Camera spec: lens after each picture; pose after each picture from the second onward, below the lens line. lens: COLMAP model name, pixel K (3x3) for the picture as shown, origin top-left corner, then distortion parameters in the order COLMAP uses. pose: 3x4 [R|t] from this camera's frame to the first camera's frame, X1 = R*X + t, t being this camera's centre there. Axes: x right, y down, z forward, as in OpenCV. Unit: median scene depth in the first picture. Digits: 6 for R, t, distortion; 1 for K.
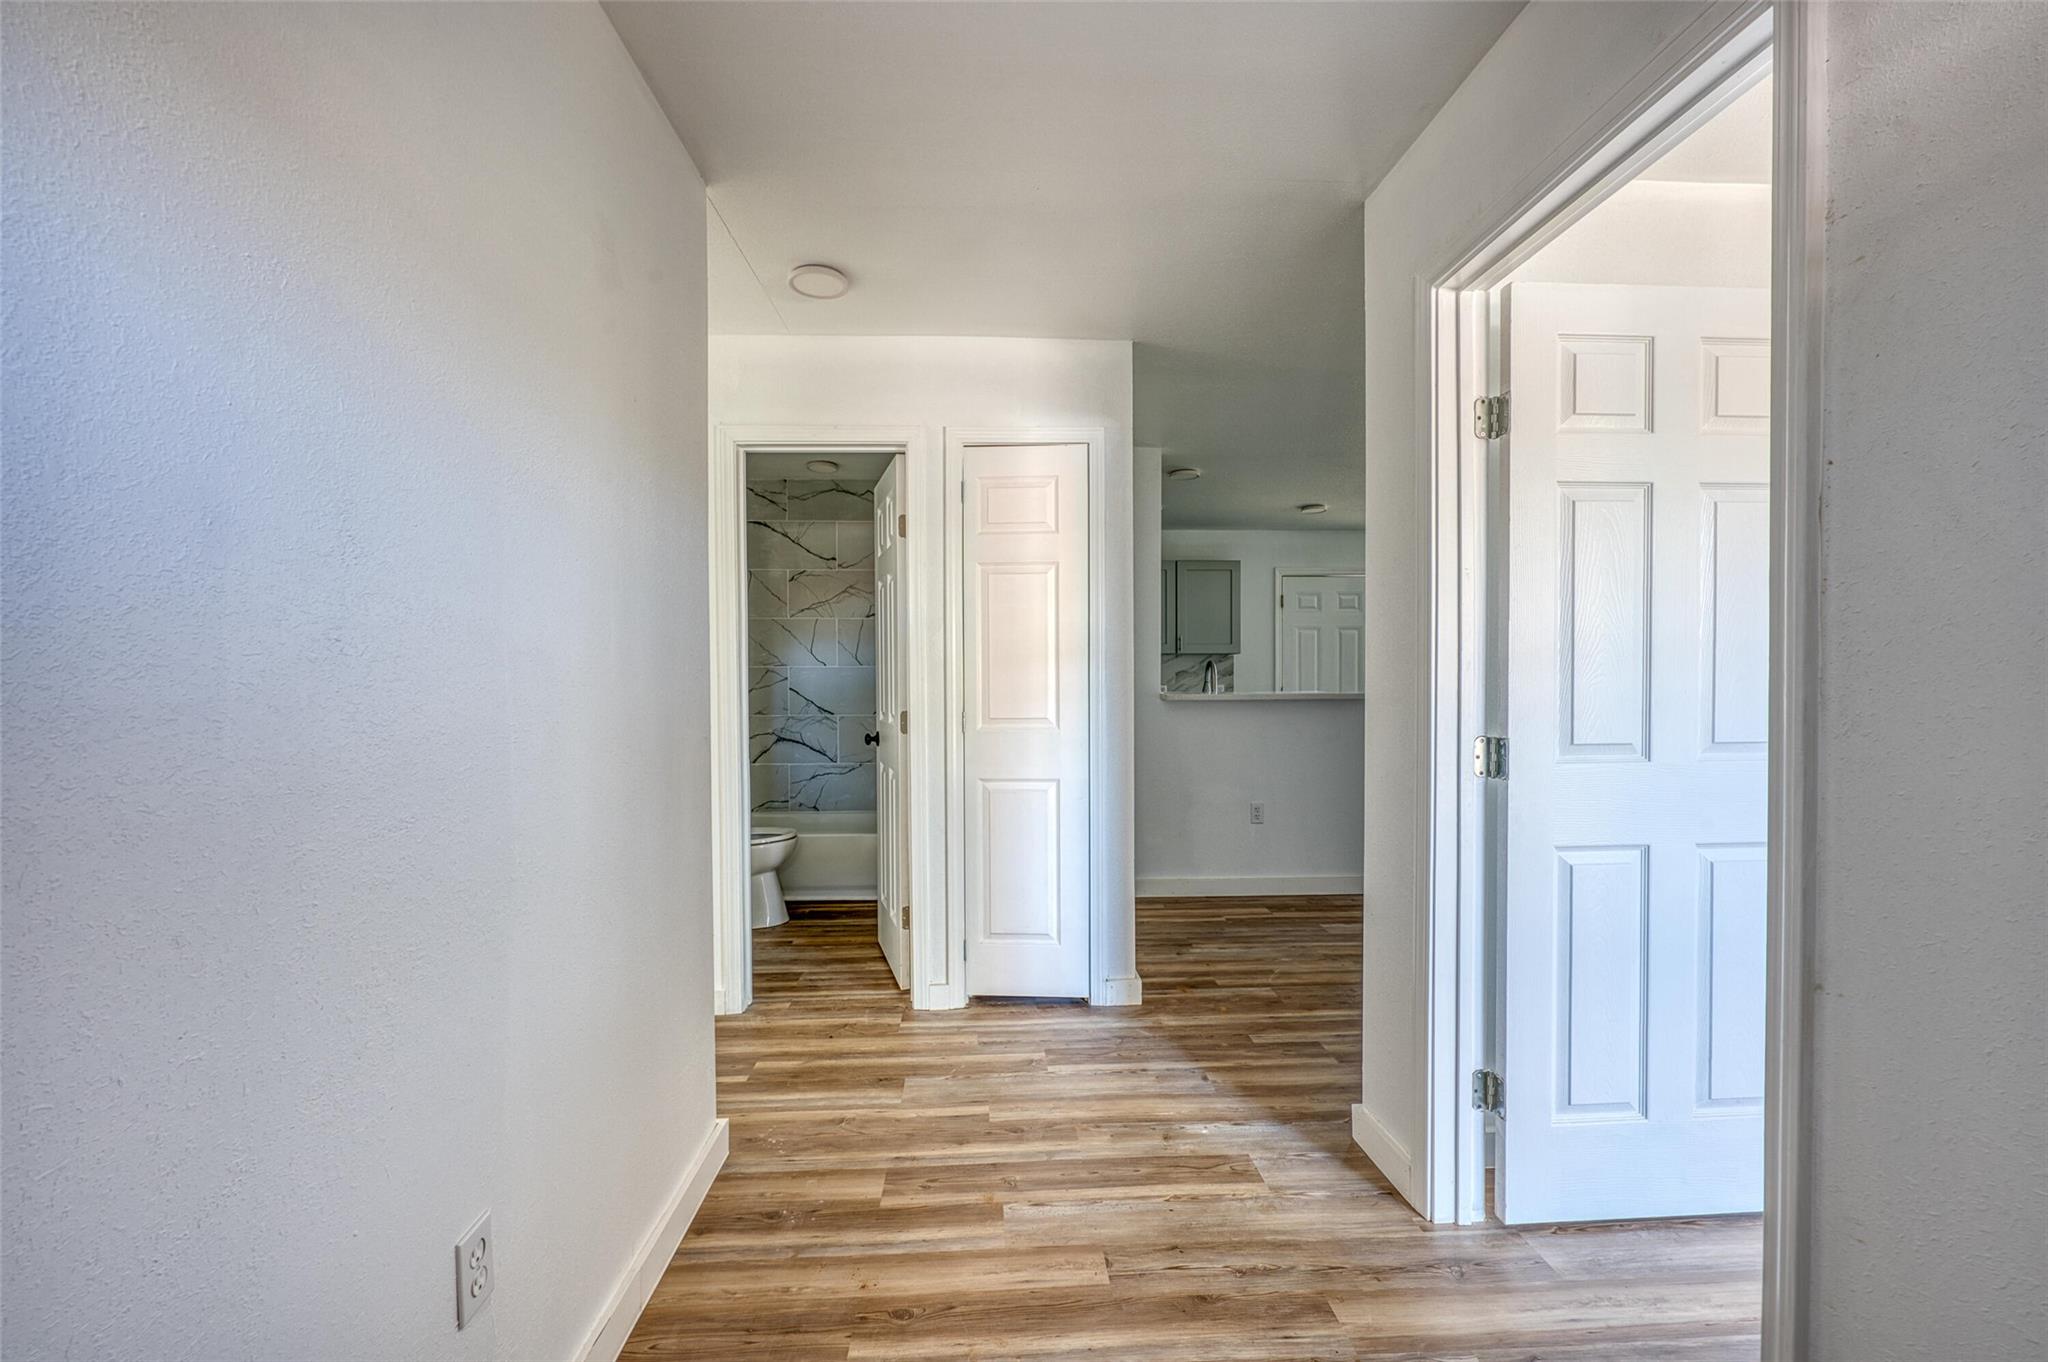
lens RADIAL K [[803.8, 0, 1026.7], [0, 803.8, 682.6], [0, 0, 1]] dist [0.000727, 0.000426]
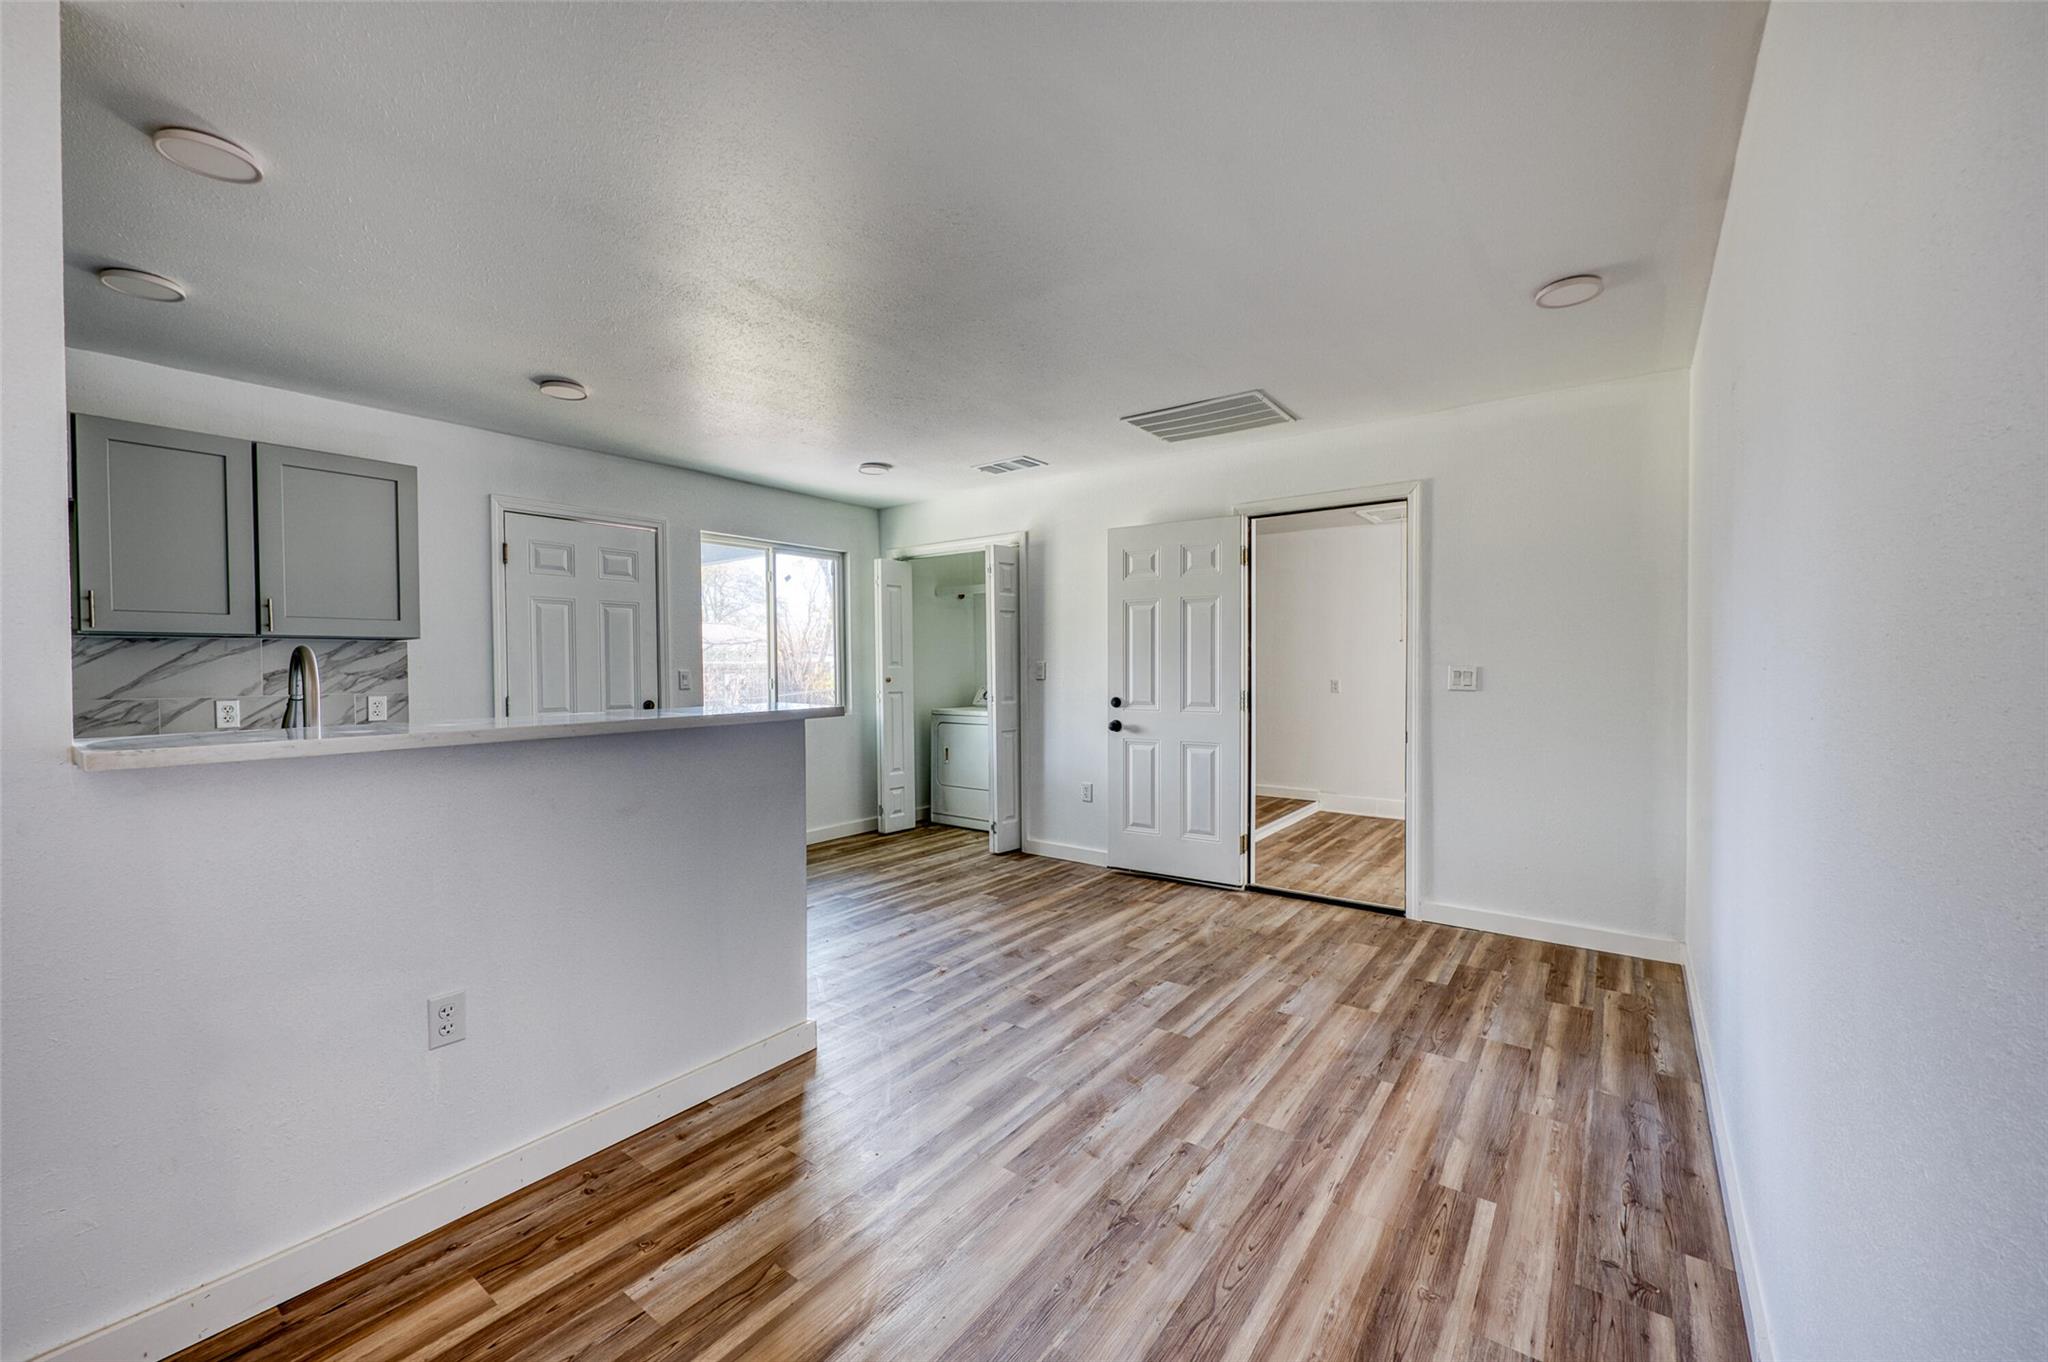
lens RADIAL K [[803.8, 0, 1011.6], [0, 803.8, 685.6], [0, 0, 1]] dist [0.000727, 0.000426]
pose [[0.644503, -0.017730, 0.764397, 0.175280], [0.011474, 0.999843, 0.013517, -0.011210], [-0.764516, 0.000059, 0.644605, 0.560849]]
